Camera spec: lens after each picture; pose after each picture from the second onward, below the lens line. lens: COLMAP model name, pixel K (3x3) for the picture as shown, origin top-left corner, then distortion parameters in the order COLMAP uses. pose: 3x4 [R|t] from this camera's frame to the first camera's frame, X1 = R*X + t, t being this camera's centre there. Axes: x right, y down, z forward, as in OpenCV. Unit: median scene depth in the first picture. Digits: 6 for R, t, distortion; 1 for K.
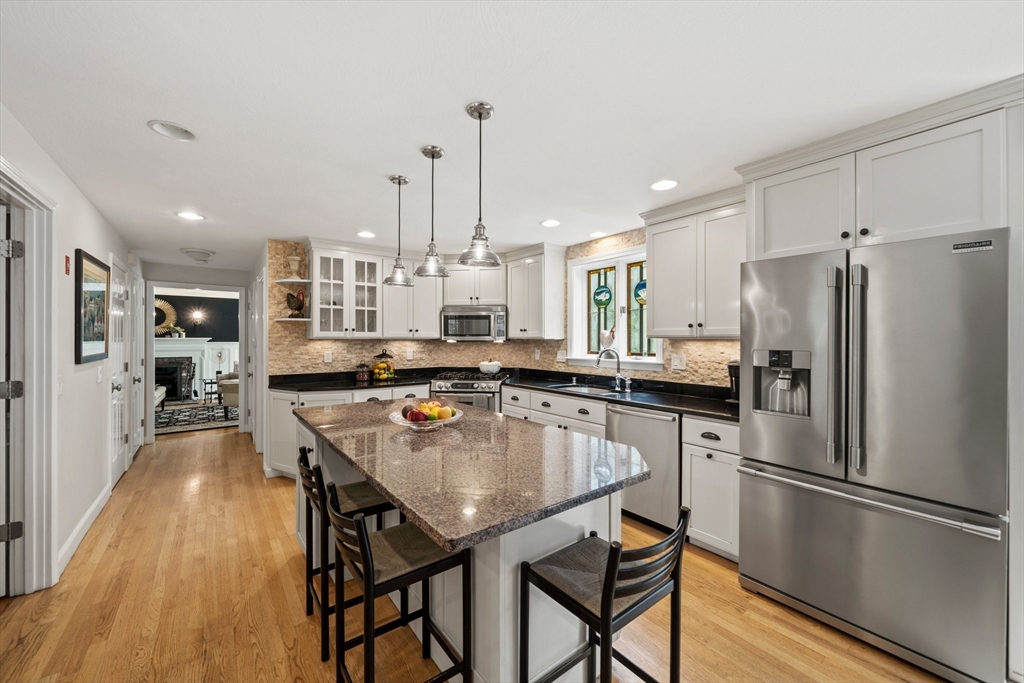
lens RADIAL K [[390.2, 0, 514.0], [0, 390.2, 340.6], [0, 0, 1]] dist [-0.001012, -0.000205]
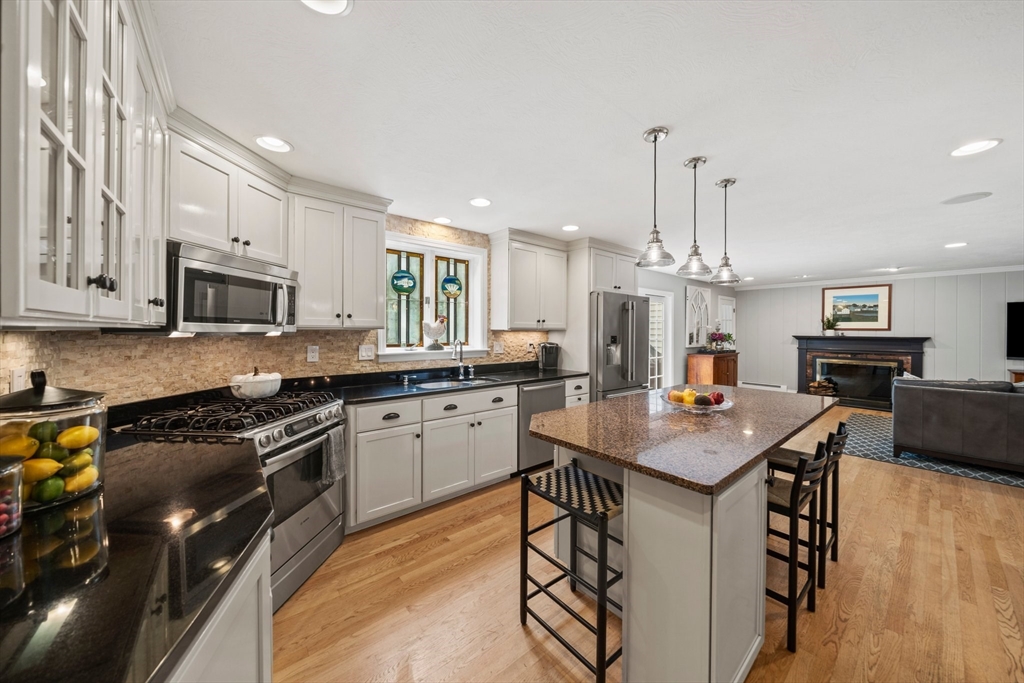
lens RADIAL K [[351.9, 0, 517.5], [0, 351.9, 334.8], [0, 0, 1]] dist [-0.008272, 0.000070]
pose [[-0.035595, -0.012573, 0.999287, -0.600458], [-0.000225, 0.999921, 0.012573, -0.002527], [-0.999366, 0.000222, -0.035595, 0.777259]]
